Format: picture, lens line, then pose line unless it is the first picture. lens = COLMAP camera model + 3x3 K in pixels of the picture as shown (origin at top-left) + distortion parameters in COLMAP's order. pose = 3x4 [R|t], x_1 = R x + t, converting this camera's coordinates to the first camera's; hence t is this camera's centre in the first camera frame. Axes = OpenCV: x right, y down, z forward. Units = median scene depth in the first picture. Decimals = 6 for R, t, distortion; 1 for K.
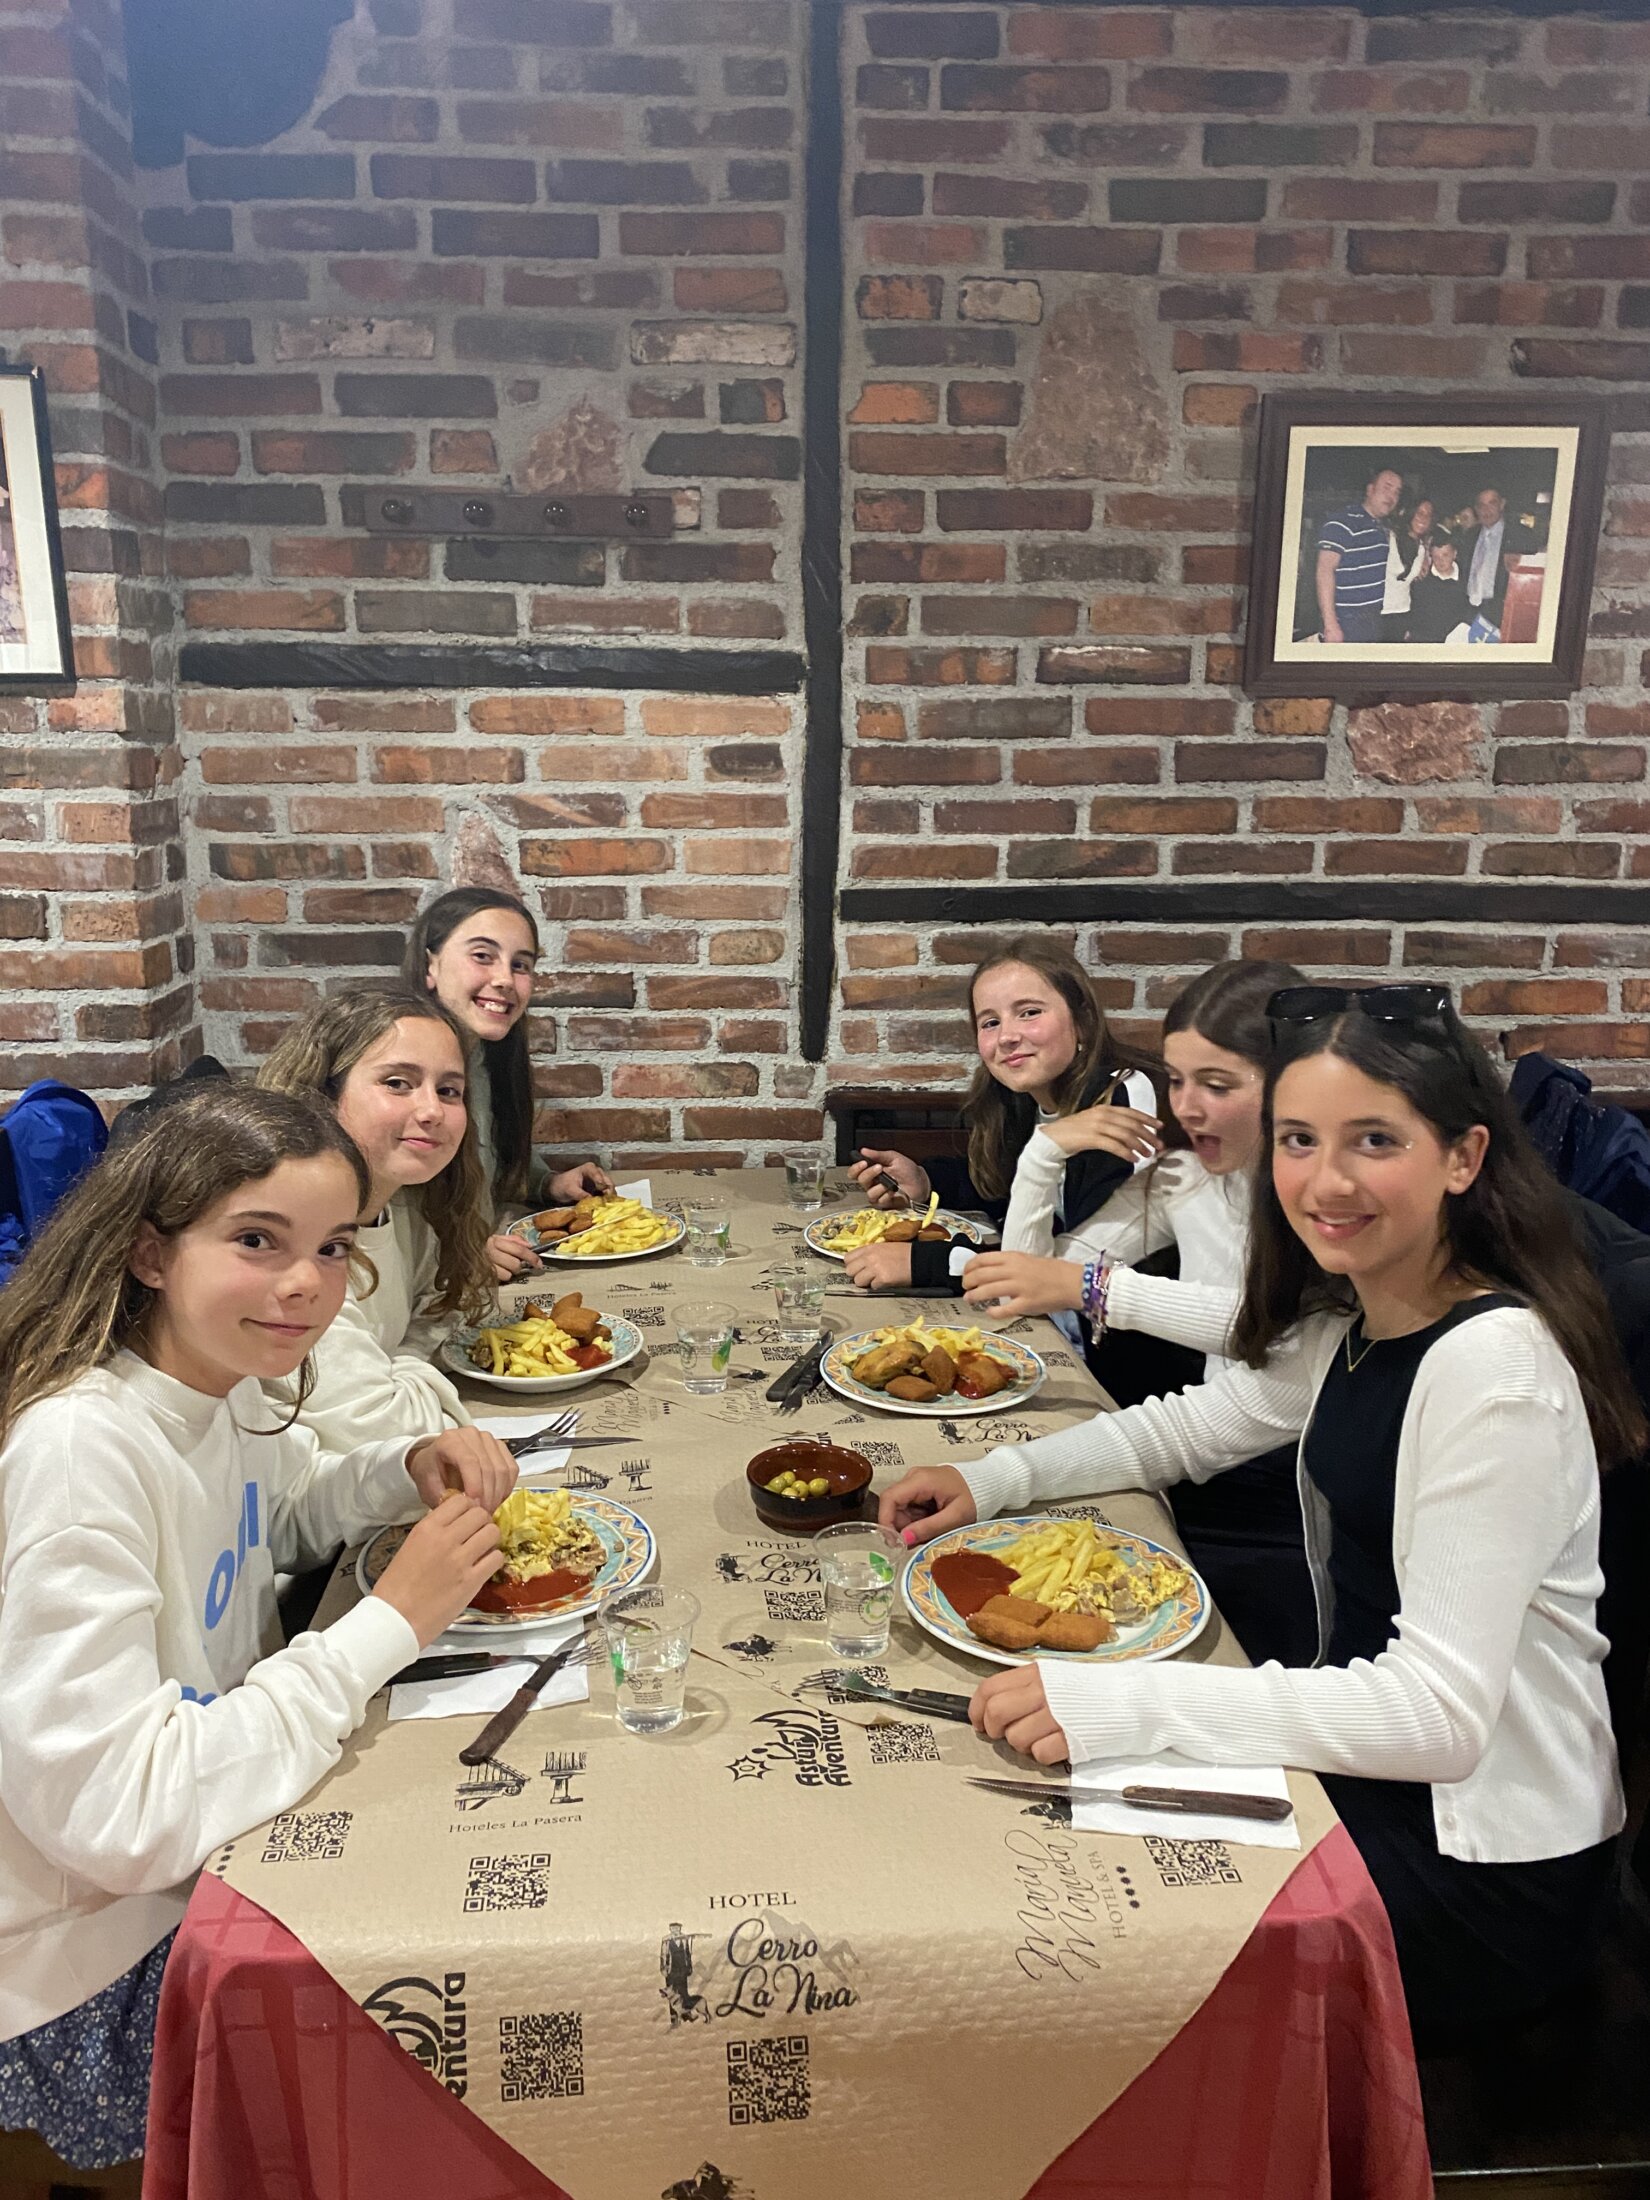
lens RADIAL K [[1627.9, 0, 796.6], [0, 1627.9, 1076.7], [0, 0, 1]] dist [0.010676, -0.007470]
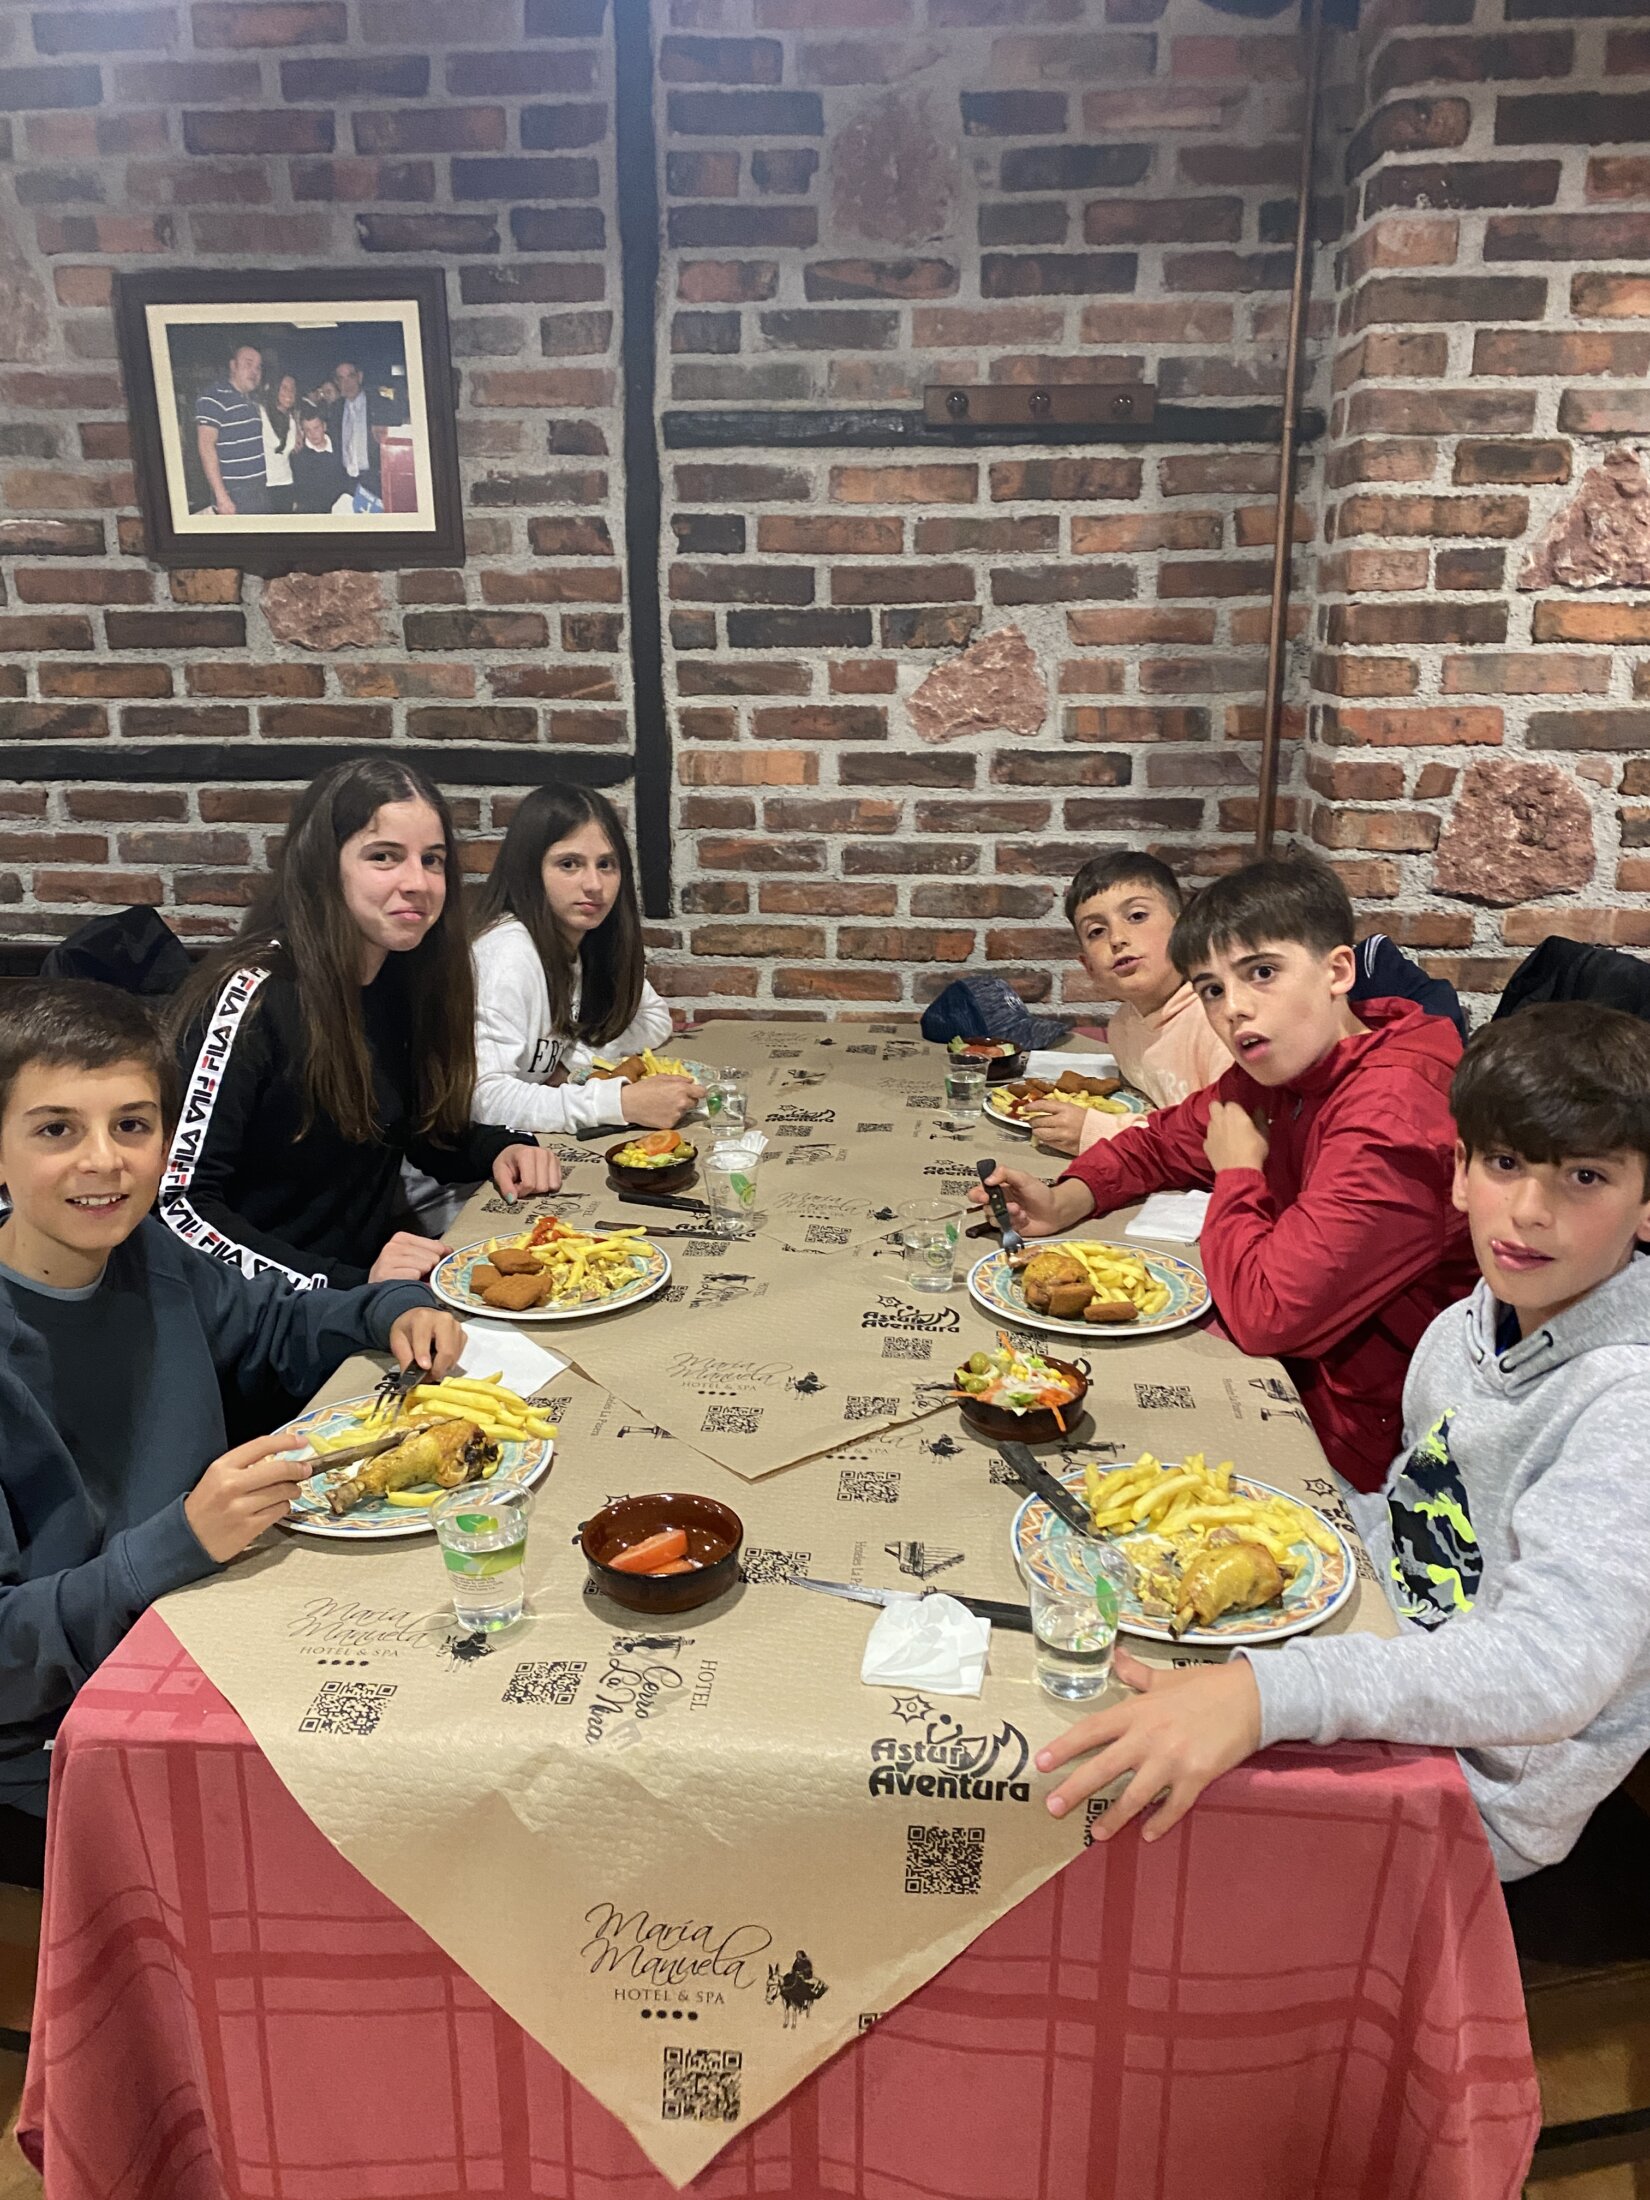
lens RADIAL K [[1637.8, 0, 836.3], [0, 1637.8, 1079.4], [0, 0, 1]] dist [-0.001895, 0.005811]
pose [[0.994482, 0.023964, -0.102129, 0.837396], [-0.017572, 0.997857, 0.063036, 0.025459], [0.103421, -0.060893, 0.992772, -0.034934]]
